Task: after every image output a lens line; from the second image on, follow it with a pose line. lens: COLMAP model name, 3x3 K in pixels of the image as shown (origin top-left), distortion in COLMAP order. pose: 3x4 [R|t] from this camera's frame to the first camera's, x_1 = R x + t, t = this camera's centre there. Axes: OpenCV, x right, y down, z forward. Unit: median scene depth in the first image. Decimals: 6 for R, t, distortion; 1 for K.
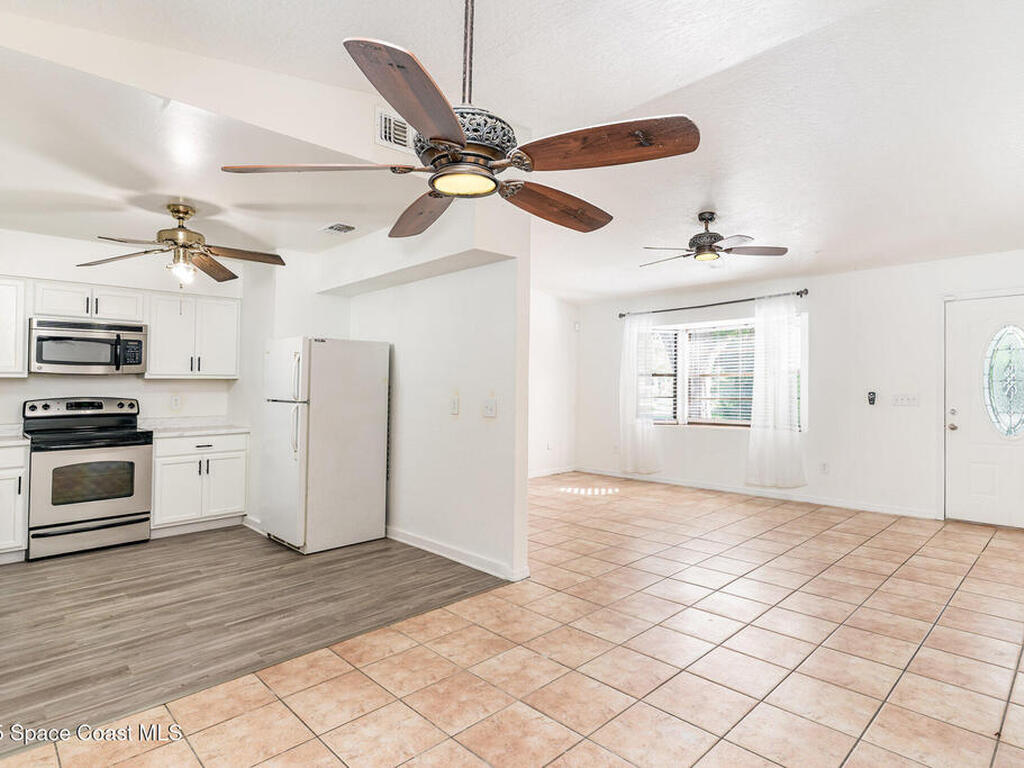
lens RADIAL K [[579.7, 0, 512.0], [0, 579.7, 384.0], [0, 0, 1]] dist [0.003375, 0.000997]
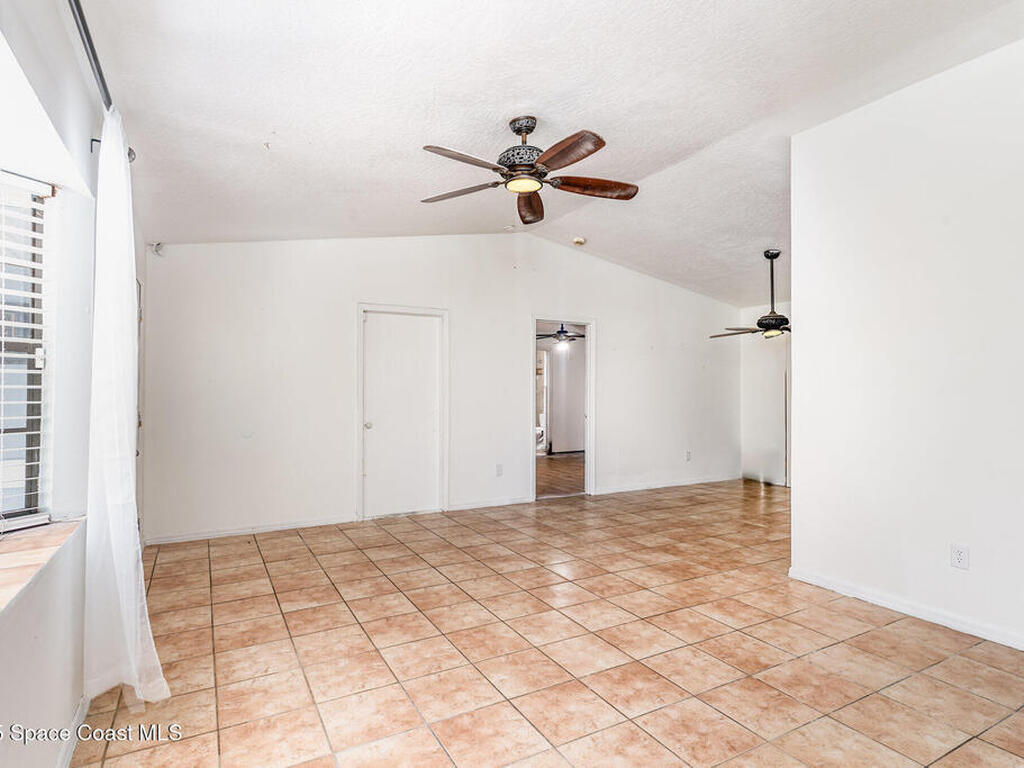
lens RADIAL K [[555.5, 0, 512.0], [0, 555.5, 384.0], [0, 0, 1]] dist [0.000797, -0.000525]
pose [[-0.966432, 0.002448, 0.256910, 0.210288], [-0.000734, 0.999924, -0.012289, 0.002695], [-0.256920, -0.012065, -0.966357, 1.771364]]
